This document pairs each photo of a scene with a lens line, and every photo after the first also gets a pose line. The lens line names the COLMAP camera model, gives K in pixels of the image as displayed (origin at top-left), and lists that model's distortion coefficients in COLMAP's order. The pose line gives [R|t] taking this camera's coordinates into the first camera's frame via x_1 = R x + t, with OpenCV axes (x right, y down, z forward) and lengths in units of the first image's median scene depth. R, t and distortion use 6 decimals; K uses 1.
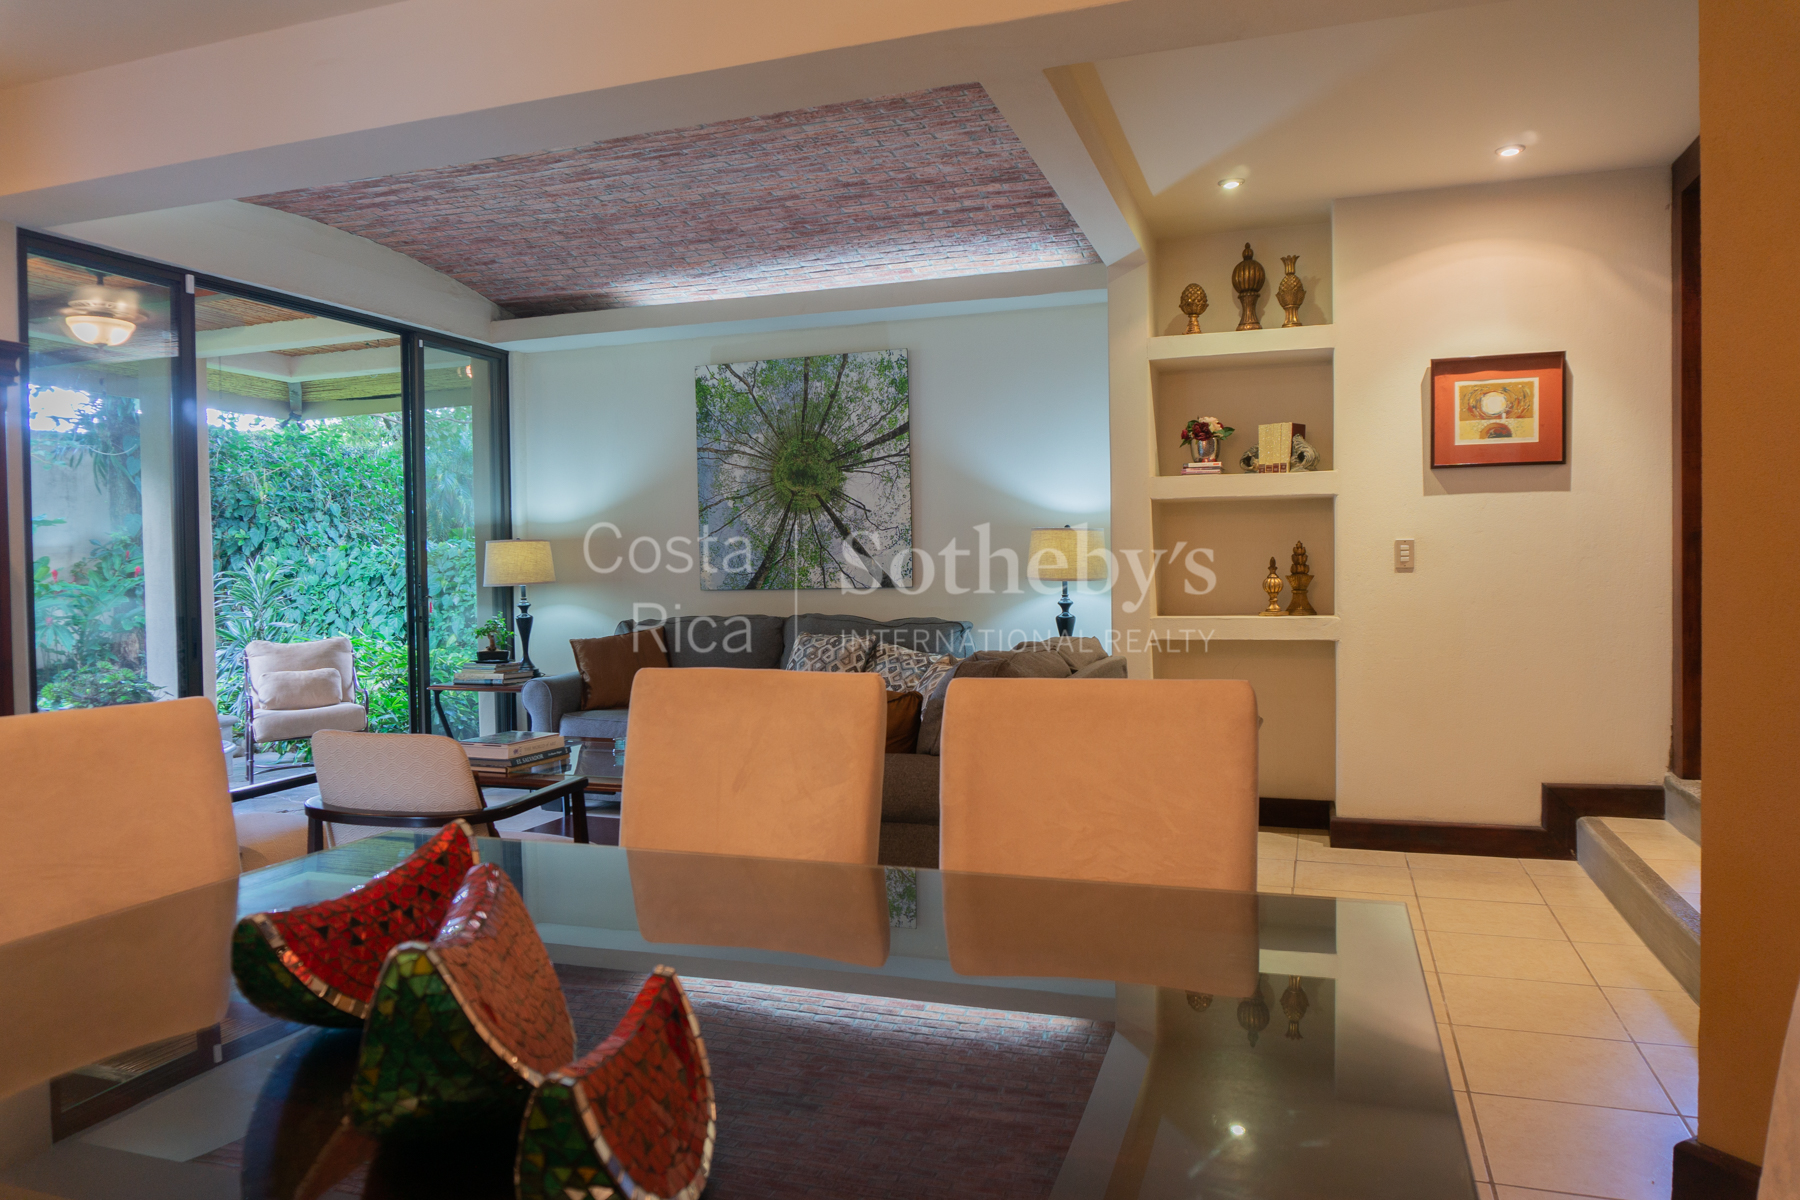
lens RADIAL K [[1204.0, 0, 900.1], [0, 1204.0, 598.0], [0, 0, 1]] dist [0.000290, 0.000006]
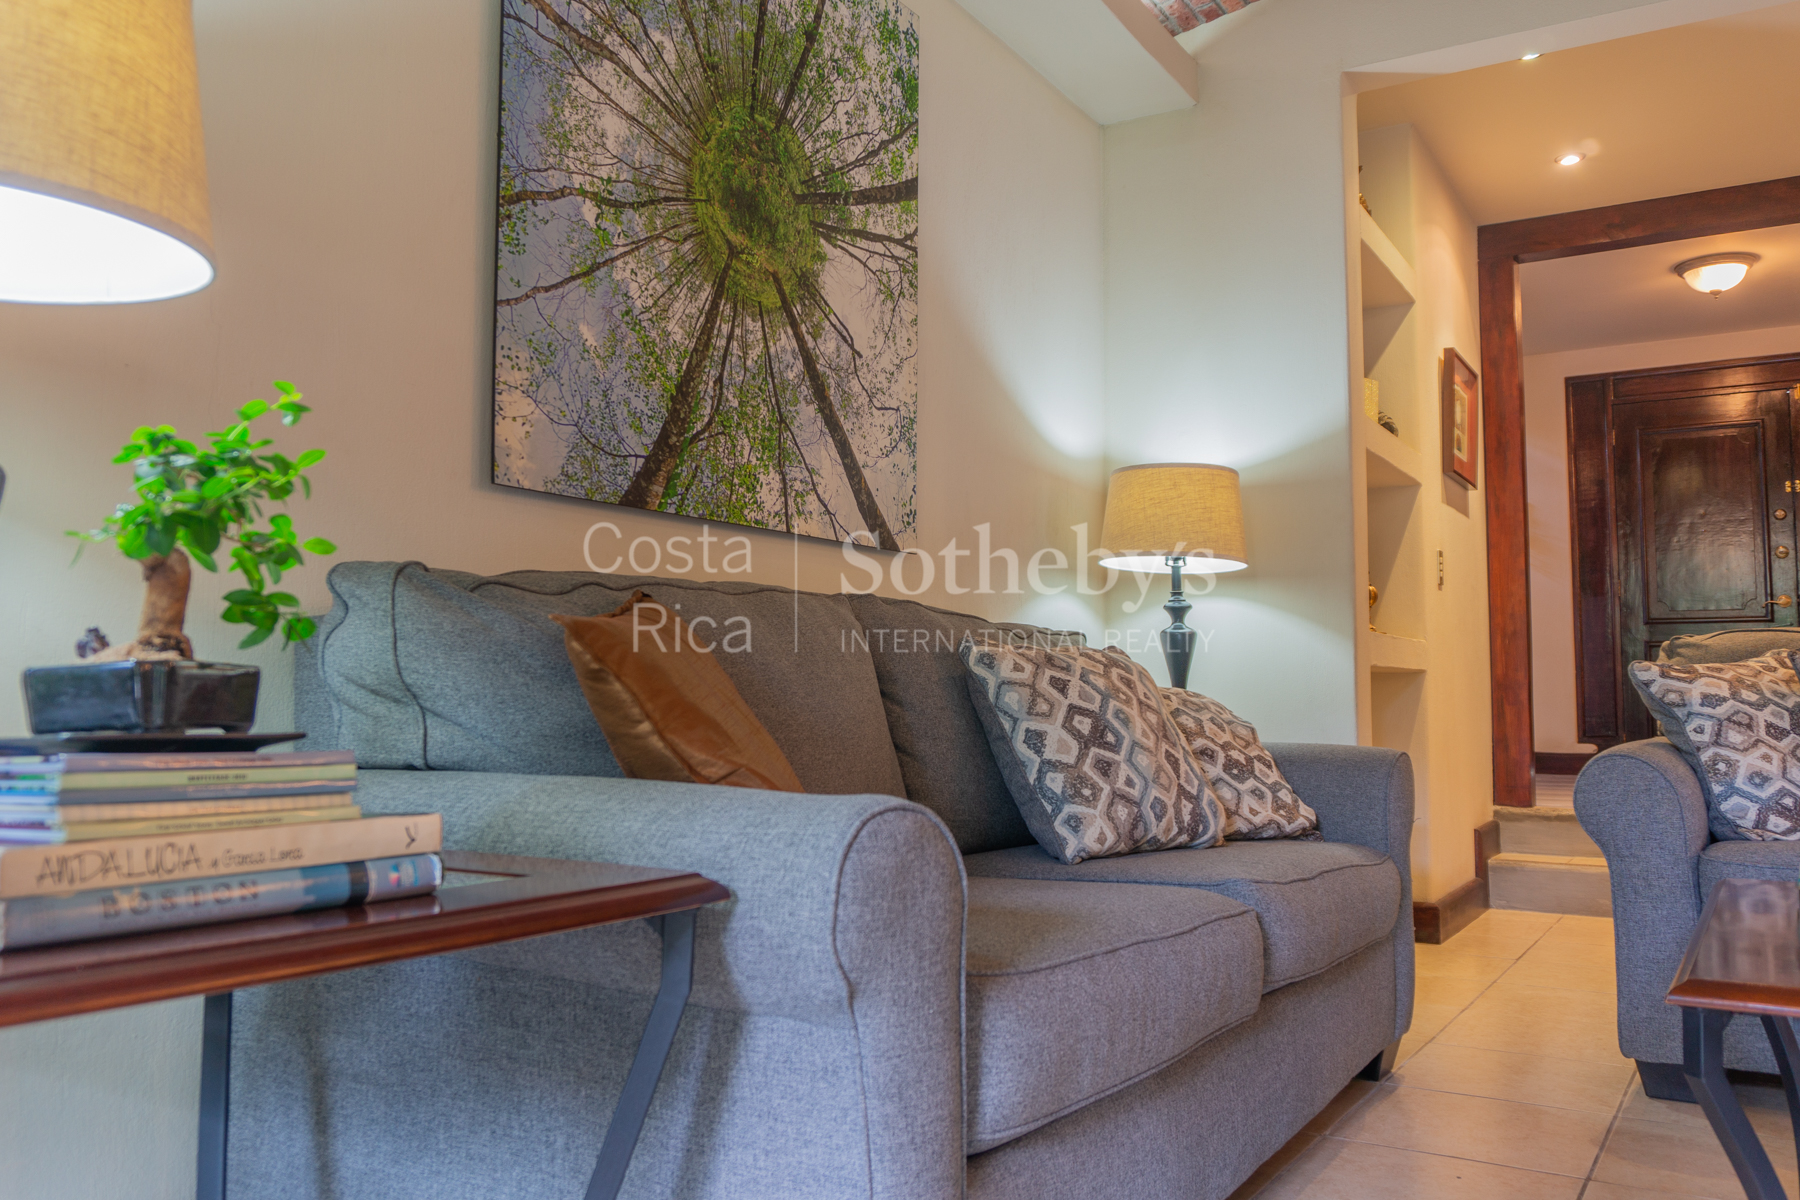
lens RADIAL K [[1429.1, 0, 901.0], [0, 1429.1, 598.2], [0, 0, 1]] dist [-0.010091, -0.001298]
pose [[0.205359, 0.086209, 0.974882, -0.473339], [0.022520, 0.995433, -0.092770, 0.052221], [-0.978428, 0.041005, 0.202480, 0.880694]]
